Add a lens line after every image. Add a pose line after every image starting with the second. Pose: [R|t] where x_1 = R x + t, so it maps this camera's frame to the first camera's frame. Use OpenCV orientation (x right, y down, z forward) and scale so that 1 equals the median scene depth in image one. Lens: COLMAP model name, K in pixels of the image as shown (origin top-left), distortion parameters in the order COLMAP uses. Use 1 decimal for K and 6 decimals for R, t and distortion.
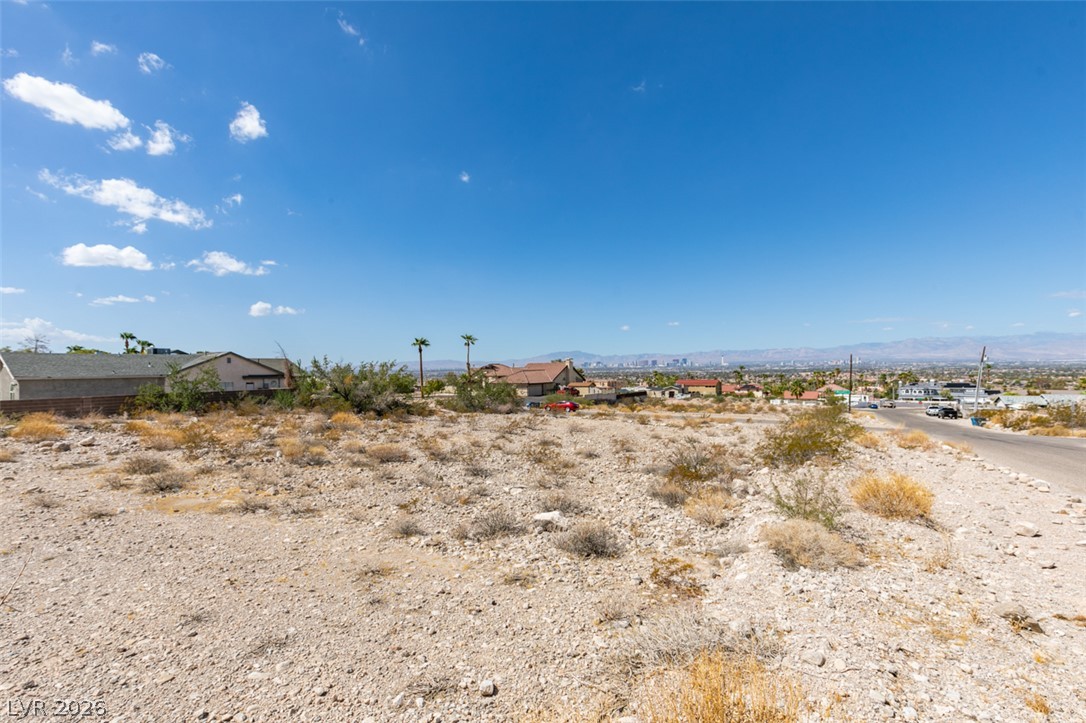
lens RADIAL K [[512.1, 0, 526.1], [0, 512.1, 362.4], [0, 0, 1]] dist [0.003543, 0.000308]
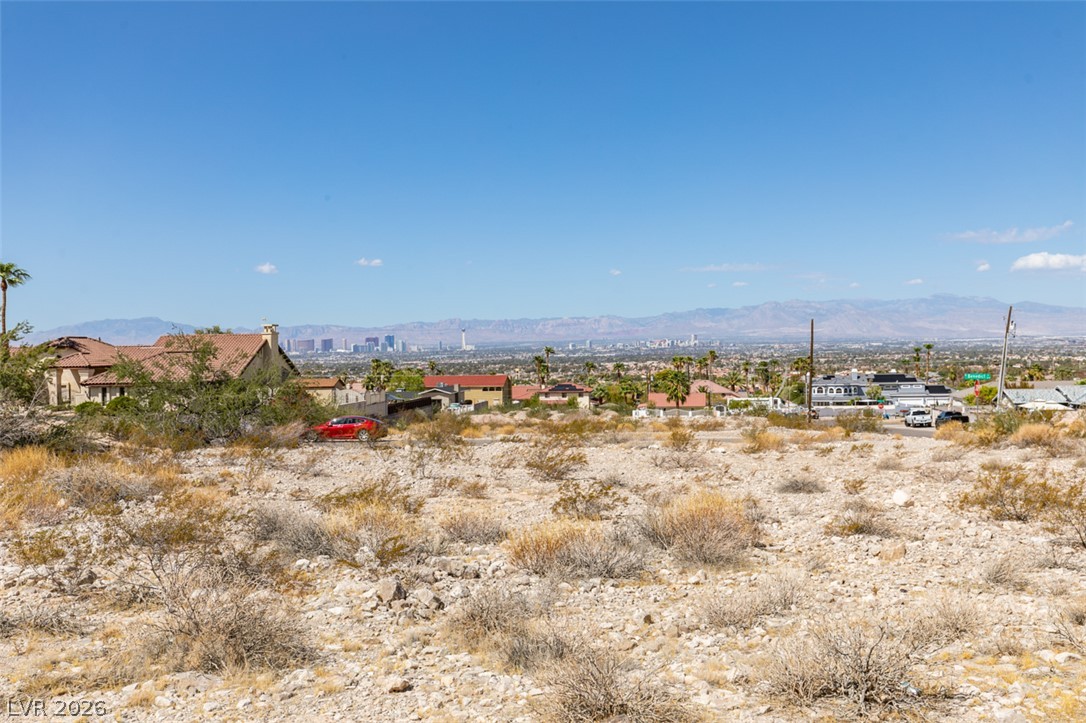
lens RADIAL K [[1097.9, 0, 448.3], [0, 1097.9, 361.7], [0, 0, 1]] dist [-0.005444, 0.011223]
pose [[0.894313, -0.004516, 0.447420, -0.131428], [0.000680, 0.999962, 0.008734, 0.010196], [-0.447442, -0.007507, 0.894281, 0.068548]]
